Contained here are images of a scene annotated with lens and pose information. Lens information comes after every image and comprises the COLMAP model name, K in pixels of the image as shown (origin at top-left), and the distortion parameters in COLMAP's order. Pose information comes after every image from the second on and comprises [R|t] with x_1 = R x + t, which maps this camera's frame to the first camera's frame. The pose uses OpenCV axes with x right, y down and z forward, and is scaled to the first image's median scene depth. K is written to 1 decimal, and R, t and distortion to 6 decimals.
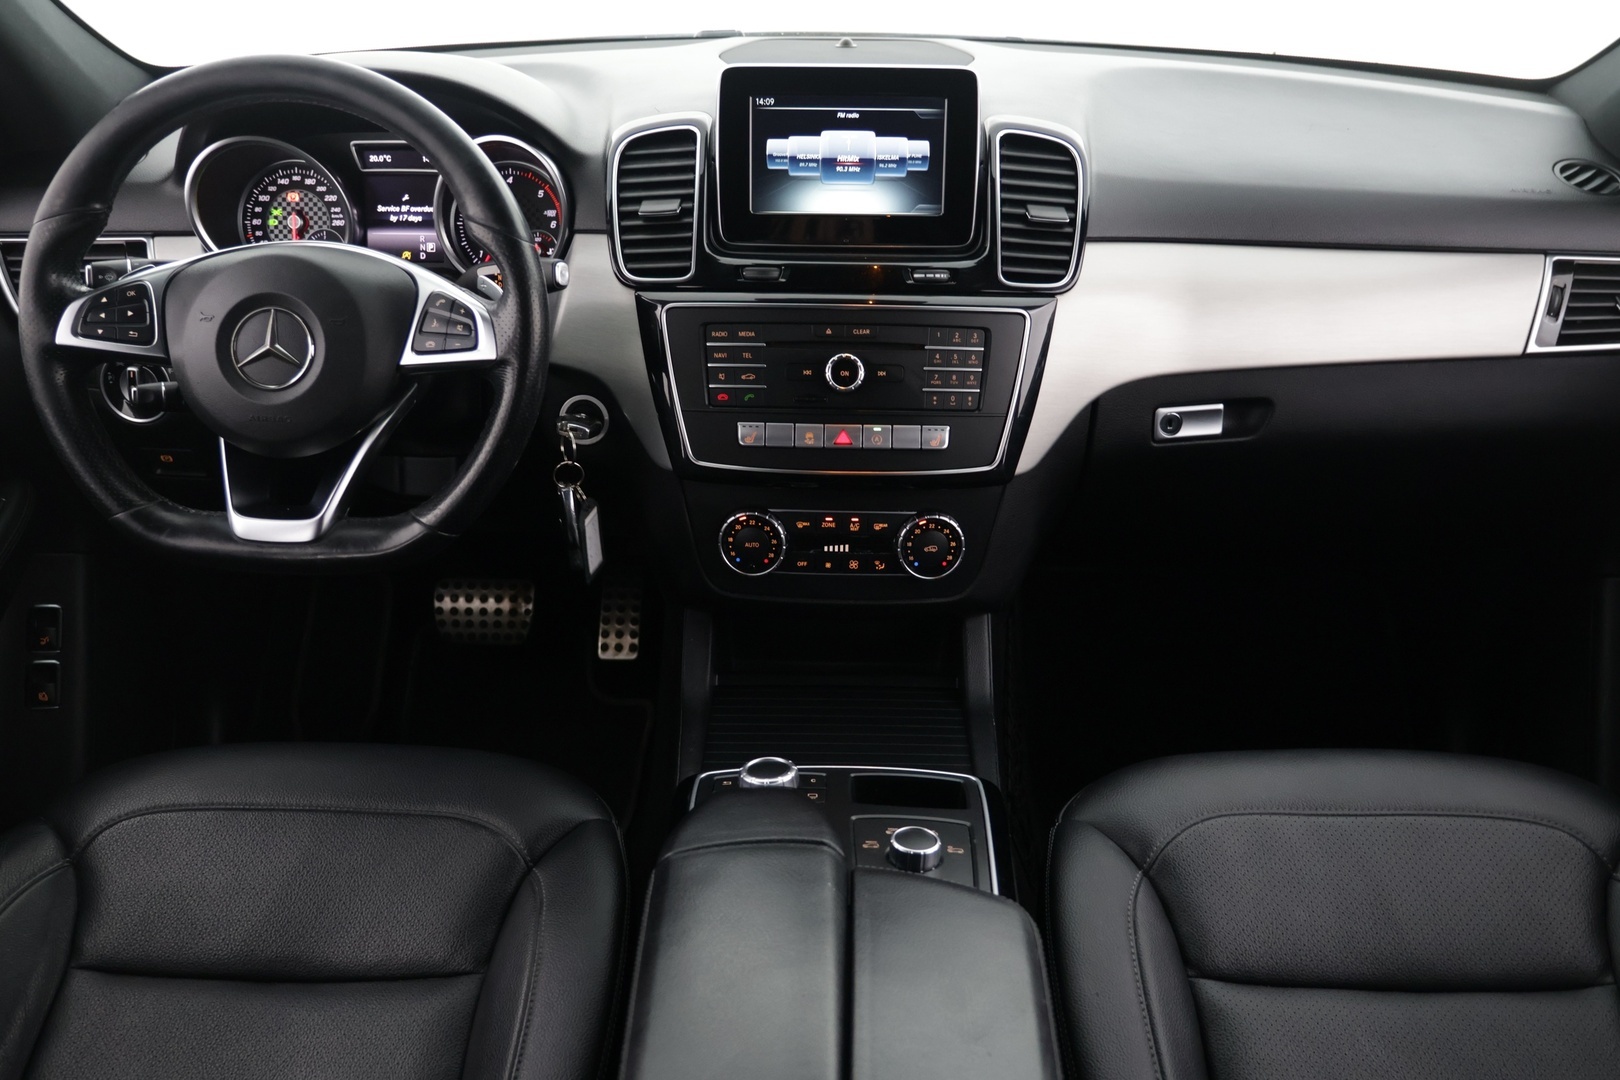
lens RADIAL K [[1414.4, 0, 803.6], [0, 1414.4, 530.4], [0, 0, 1]] dist [-0.025832, 0.027396]
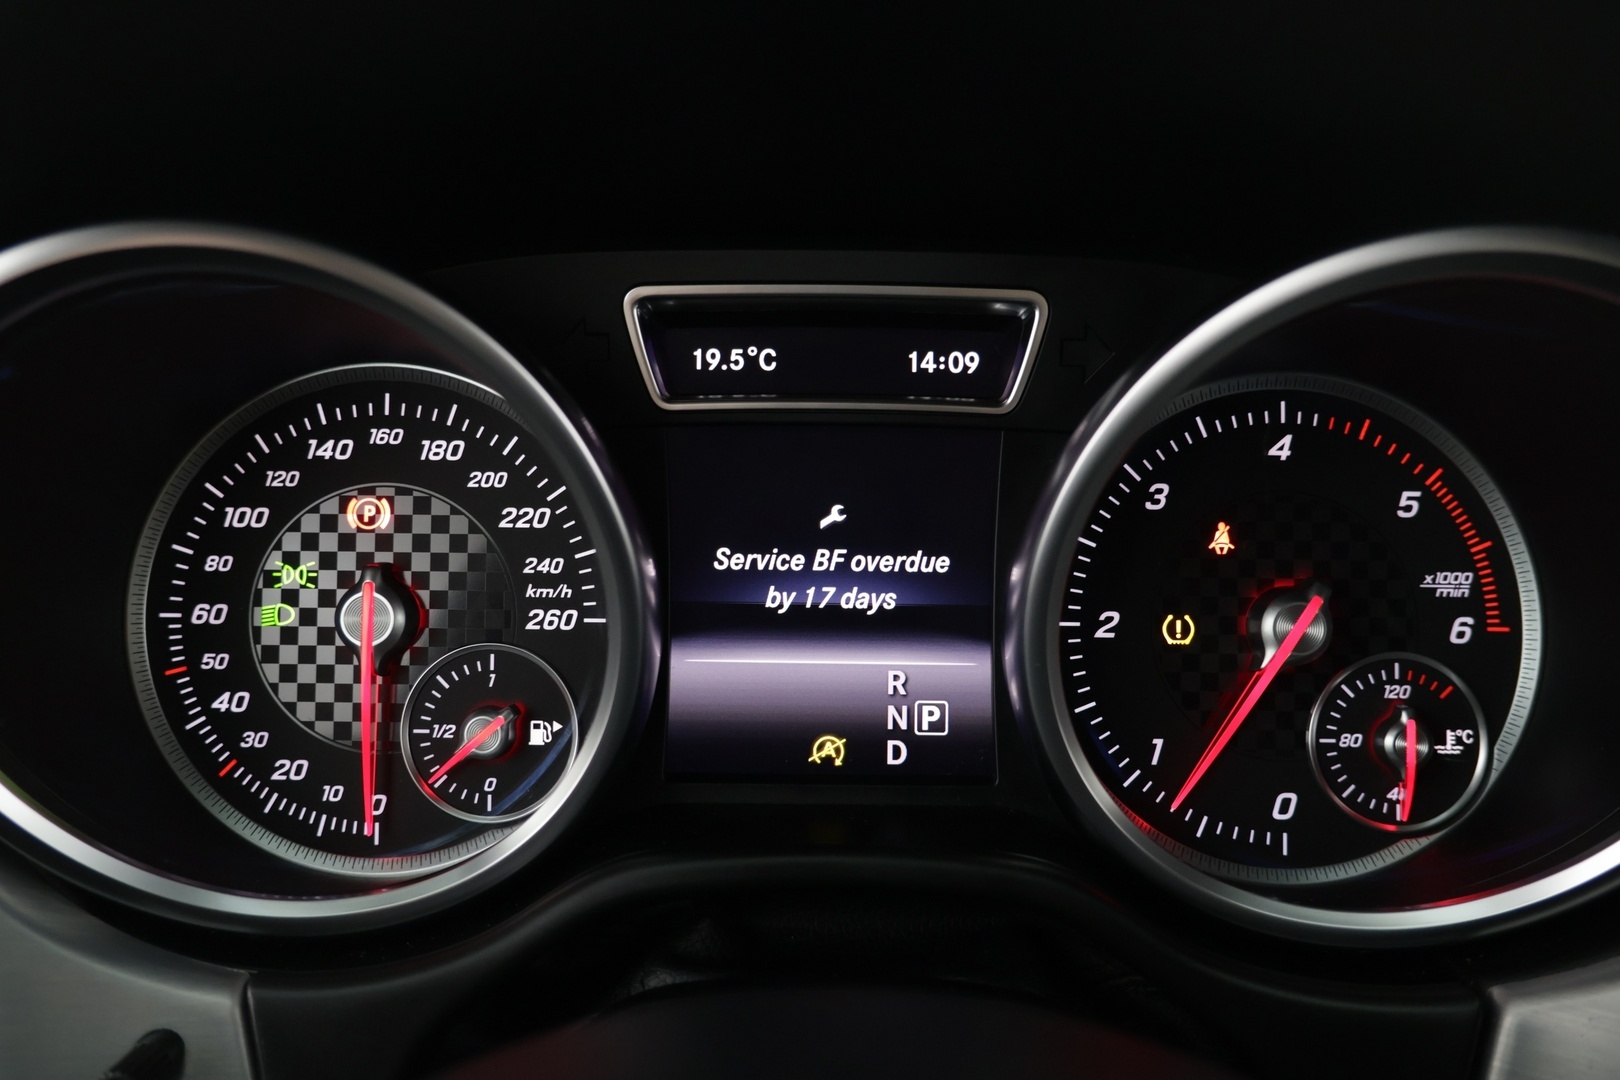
lens RADIAL K [[1414.4, 0, 809.2], [0, 1414.4, 555.8], [0, 0, 1]] dist [-0.025832, 0.027396]
pose [[0.999655, 0.001211, 0.026221, -0.295549], [0.003565, 0.983415, -0.181337, -0.186839], [-0.026006, 0.181368, 0.983071, 0.768370]]
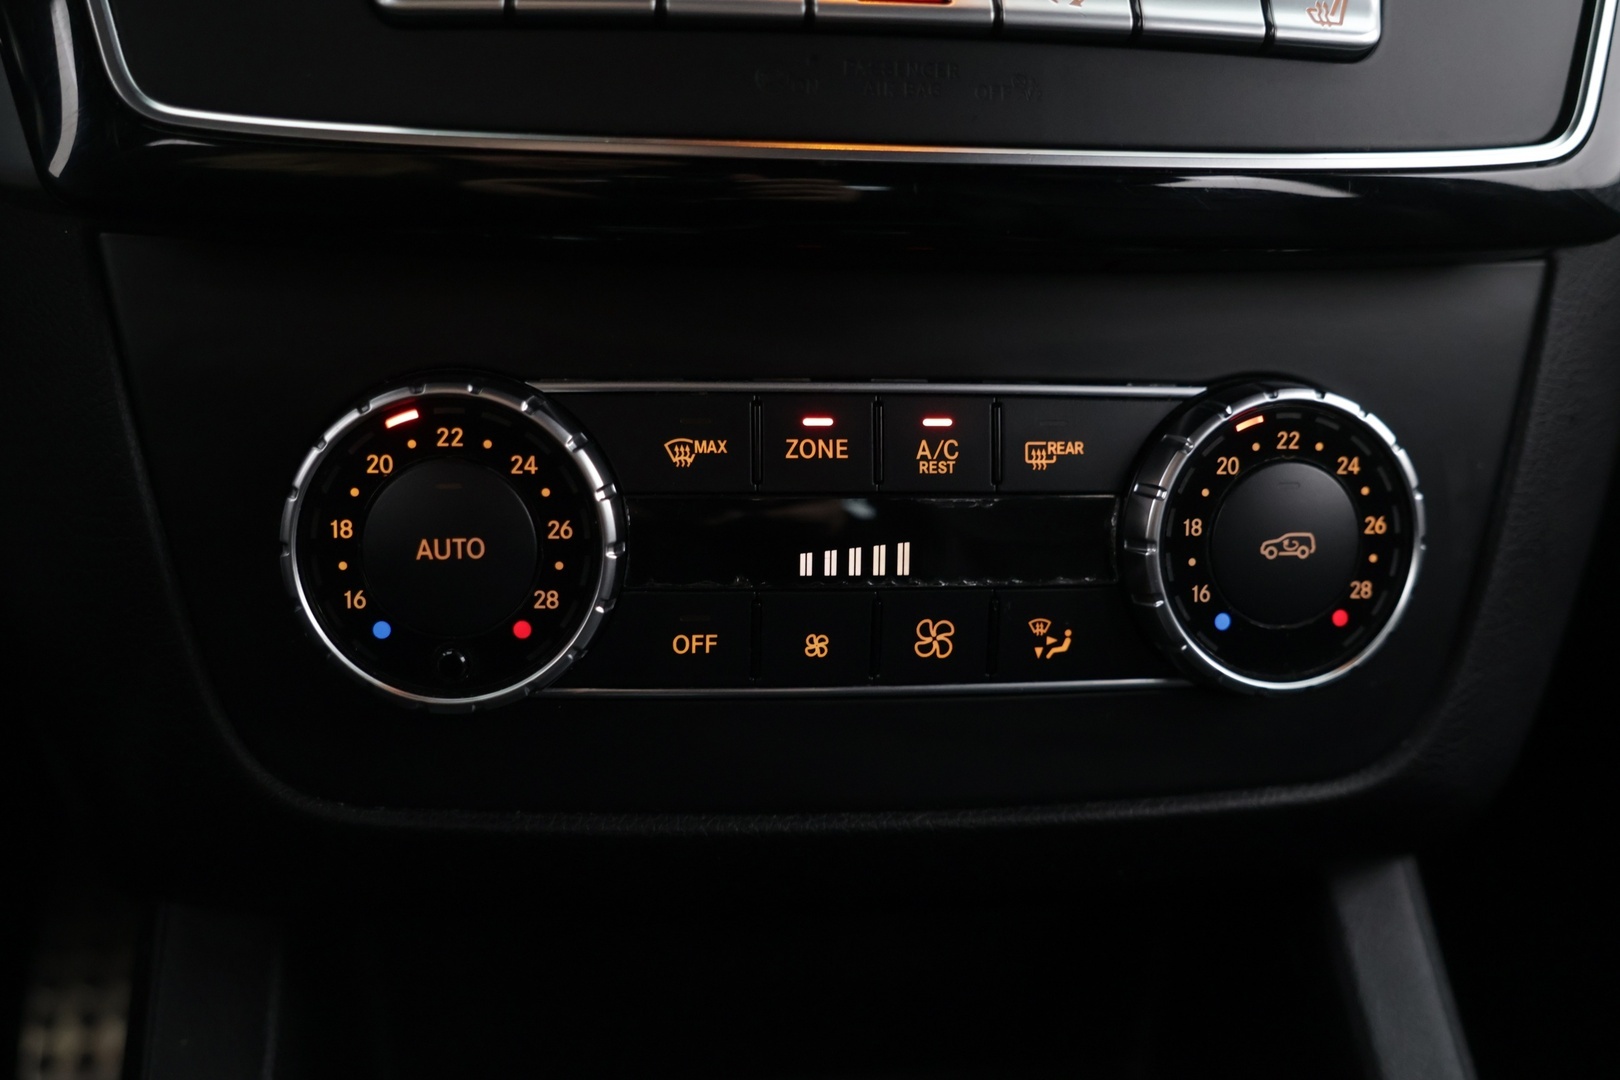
lens RADIAL K [[1709.3, 0, 814.0], [0, 1709.3, 538.7], [0, 0, 1]] dist [0.005776, 0.000000]
pose [[0.986957, -0.019678, 0.159777, -0.022237], [0.047928, 0.983412, -0.174937, 0.050155], [-0.153685, 0.180313, 0.971529, 0.696046]]
